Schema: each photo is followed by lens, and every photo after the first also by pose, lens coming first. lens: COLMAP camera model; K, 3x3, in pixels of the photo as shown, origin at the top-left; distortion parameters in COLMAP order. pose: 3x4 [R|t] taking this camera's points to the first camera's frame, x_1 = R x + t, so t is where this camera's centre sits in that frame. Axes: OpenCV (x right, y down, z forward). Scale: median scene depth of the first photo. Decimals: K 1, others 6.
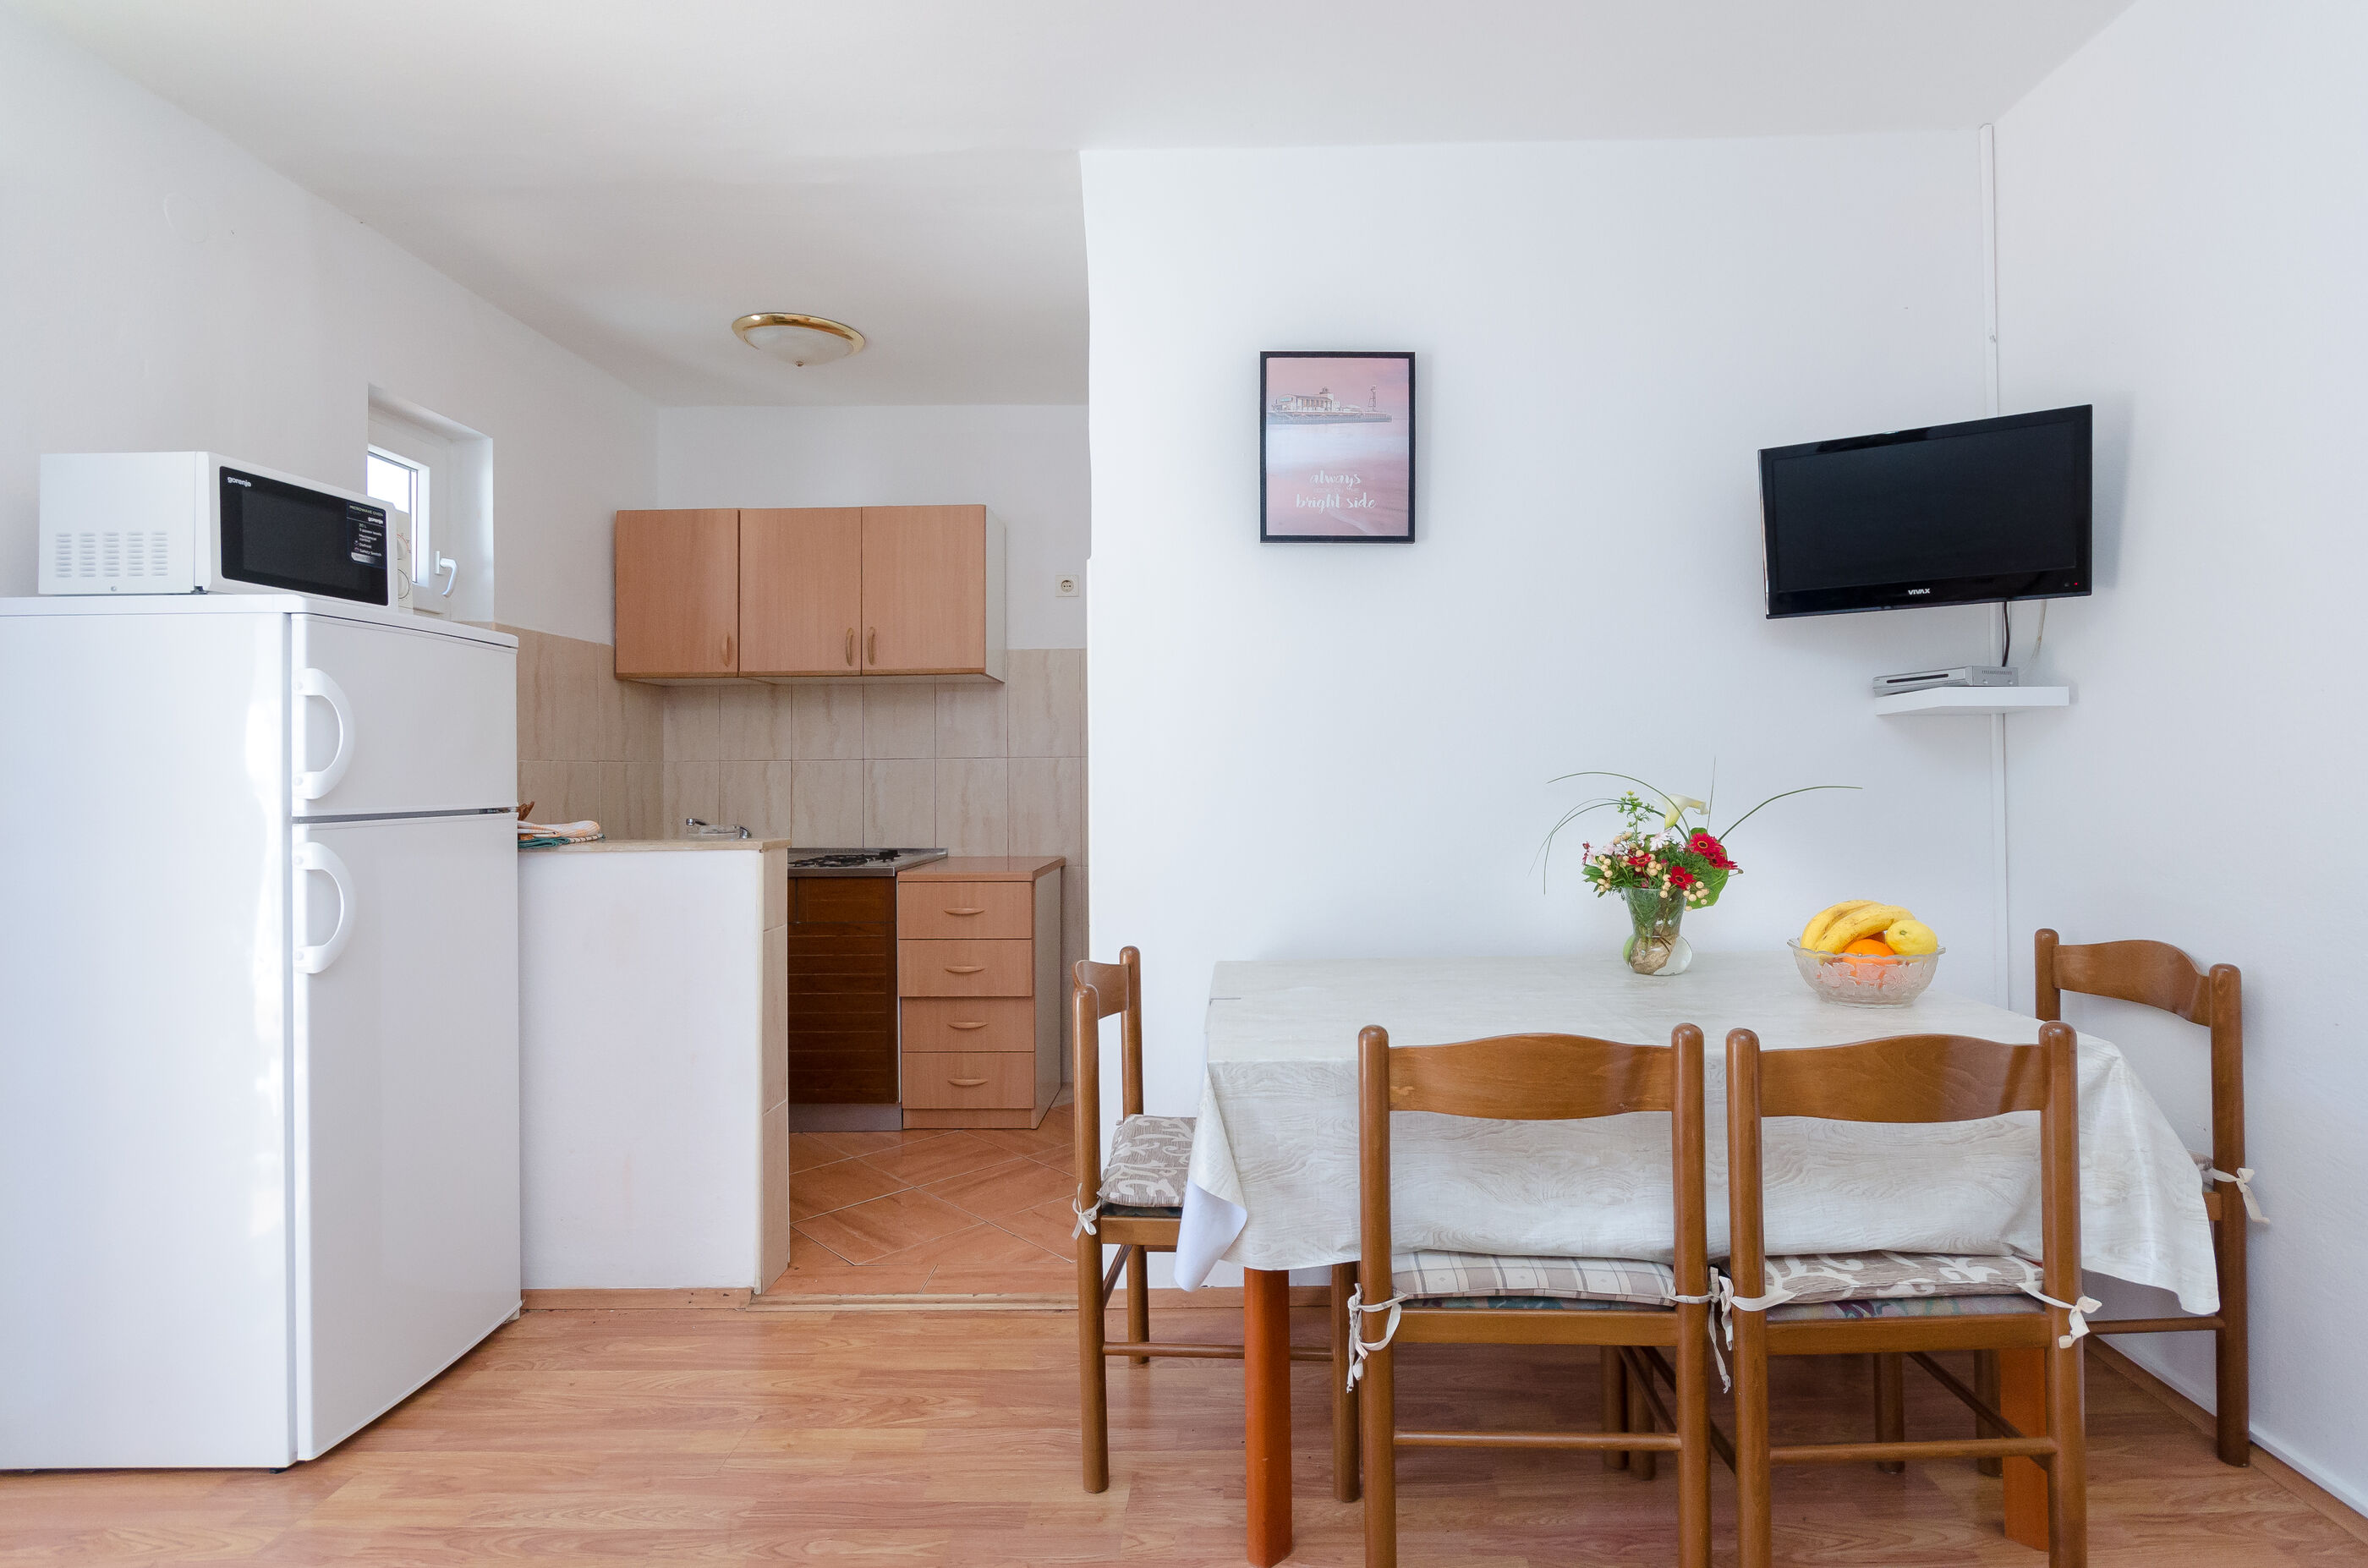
lens RADIAL K [[1099.5, 0, 1297.7], [0, 1099.5, 769.8], [0, 0, 1]] dist [-0.004031, -0.000286]
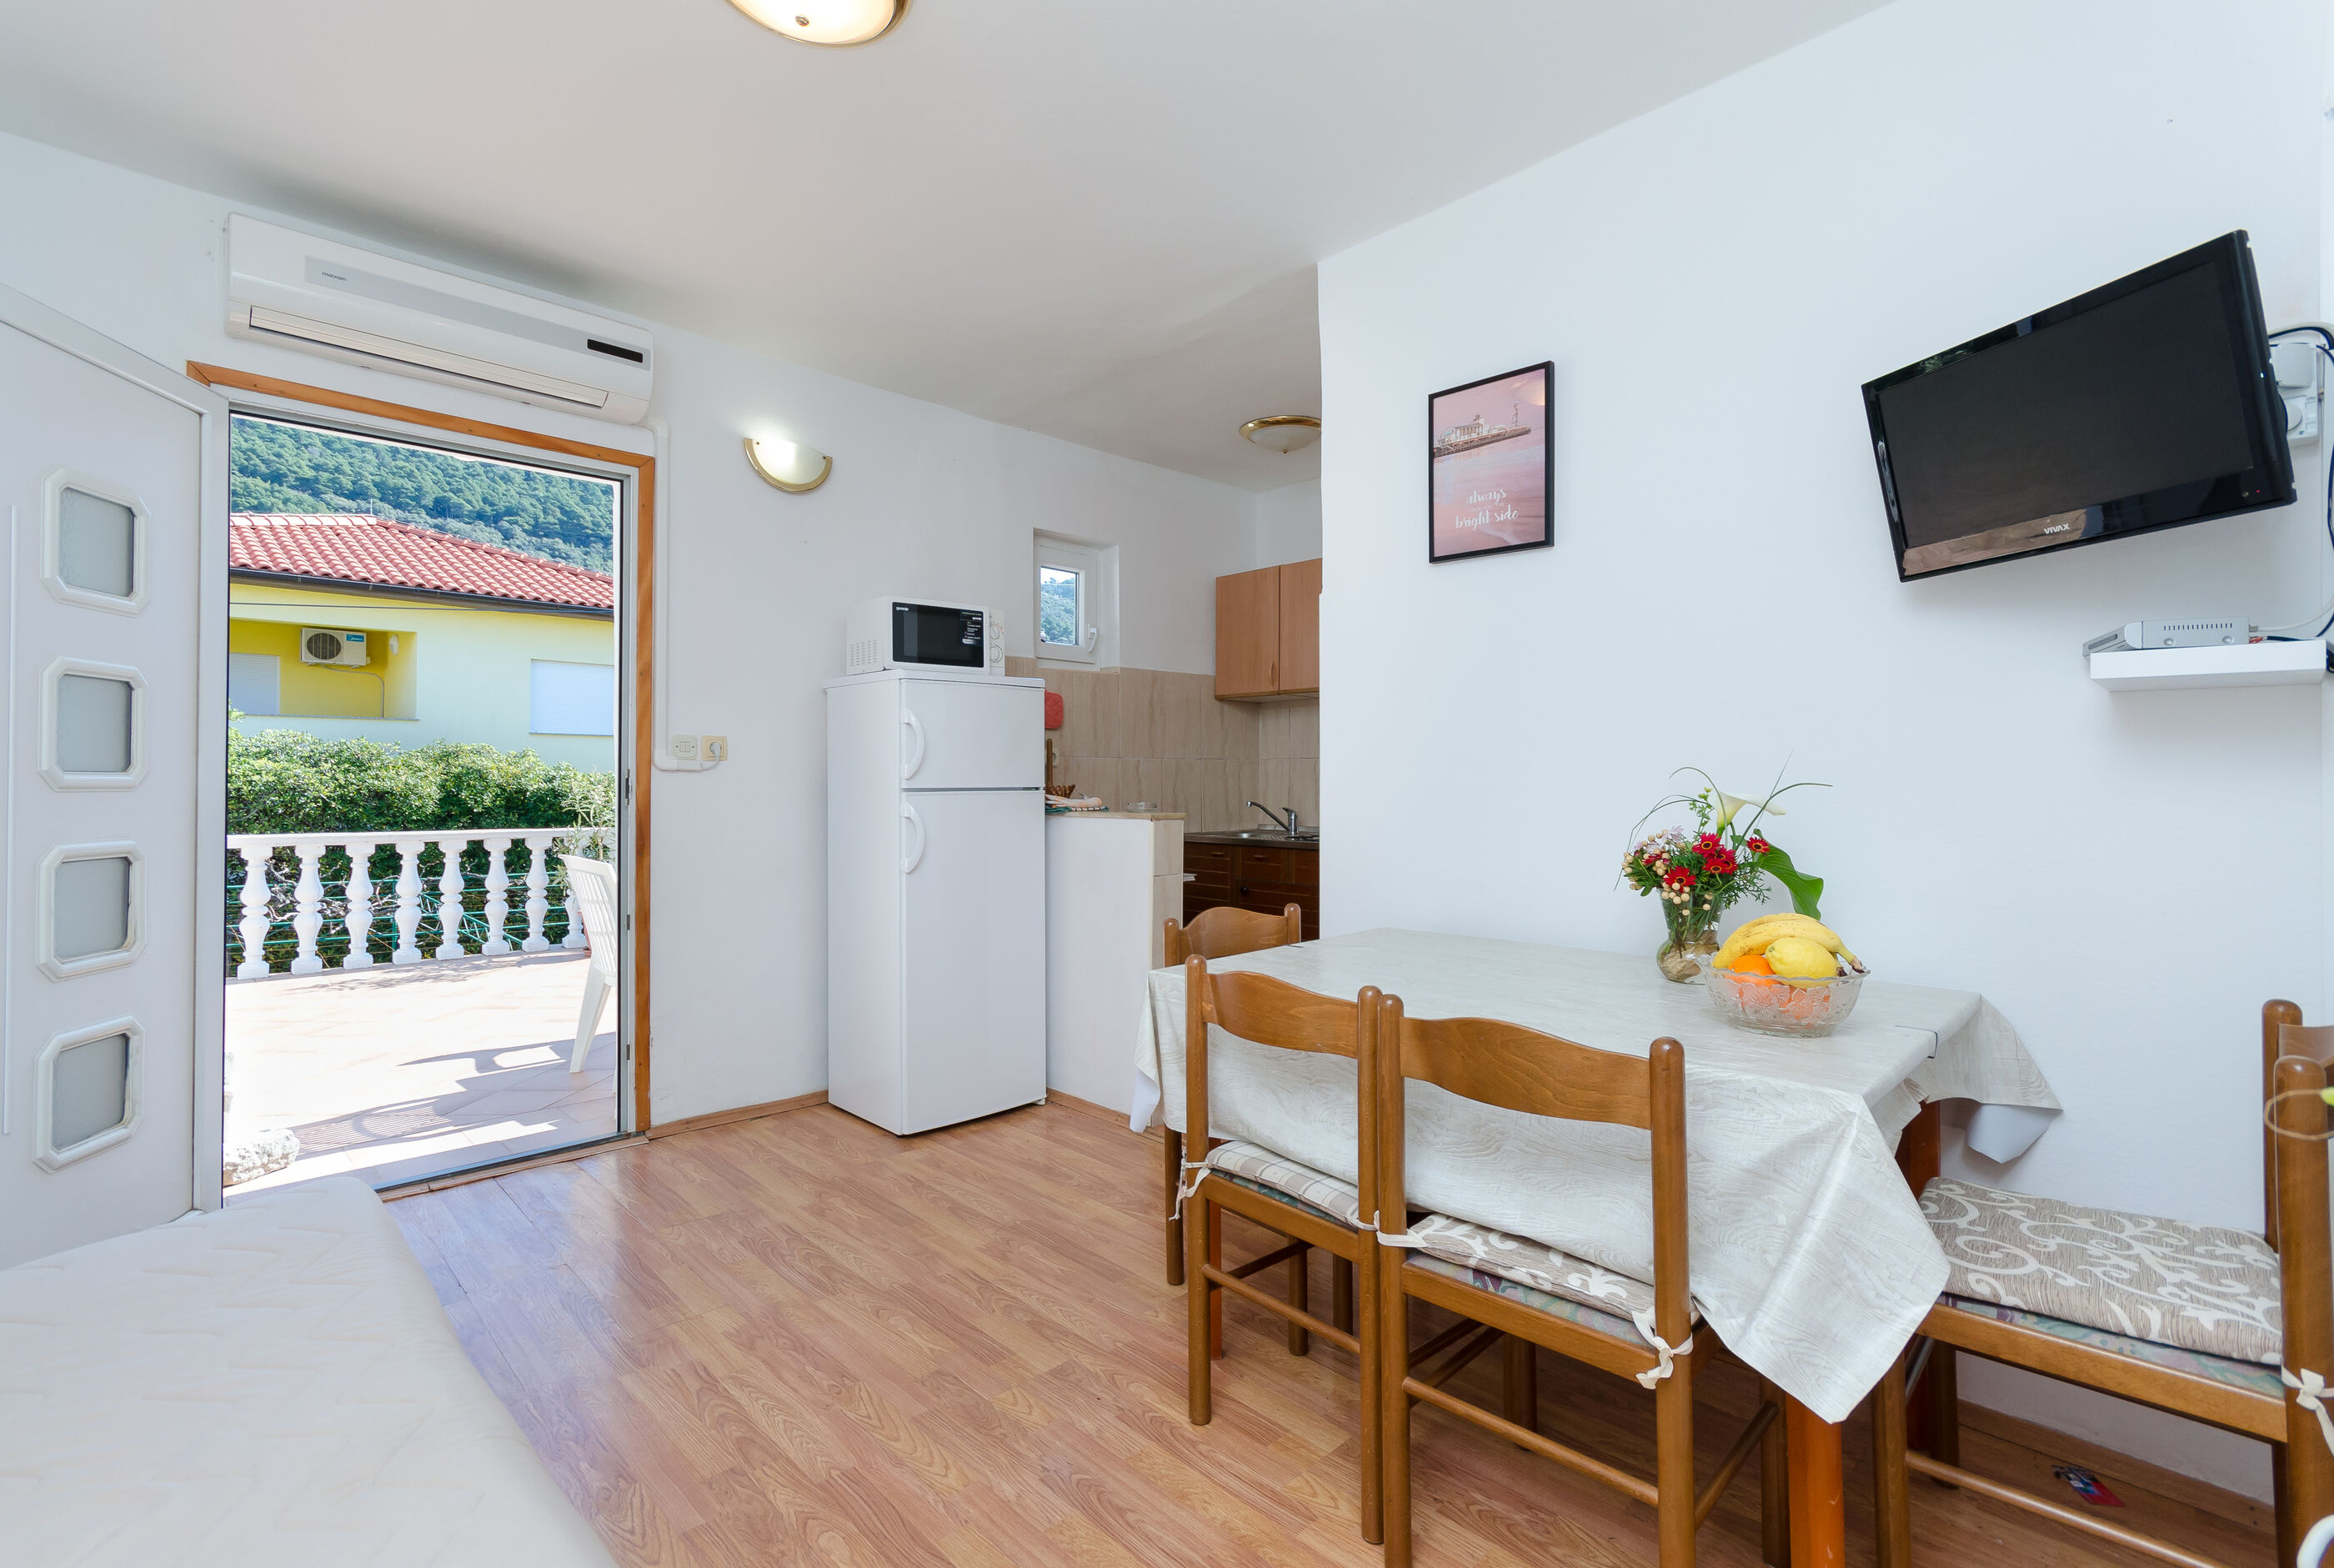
lens RADIAL K [[1132.8, 0, 1288.7], [0, 1132.8, 779.8], [0, 0, 1]] dist [-0.003934, -0.000517]
pose [[0.713376, 0.011020, -0.700695, 0.662747], [-0.004654, 0.999929, 0.010988, 0.003497], [0.700766, -0.004578, 0.713376, 0.063081]]
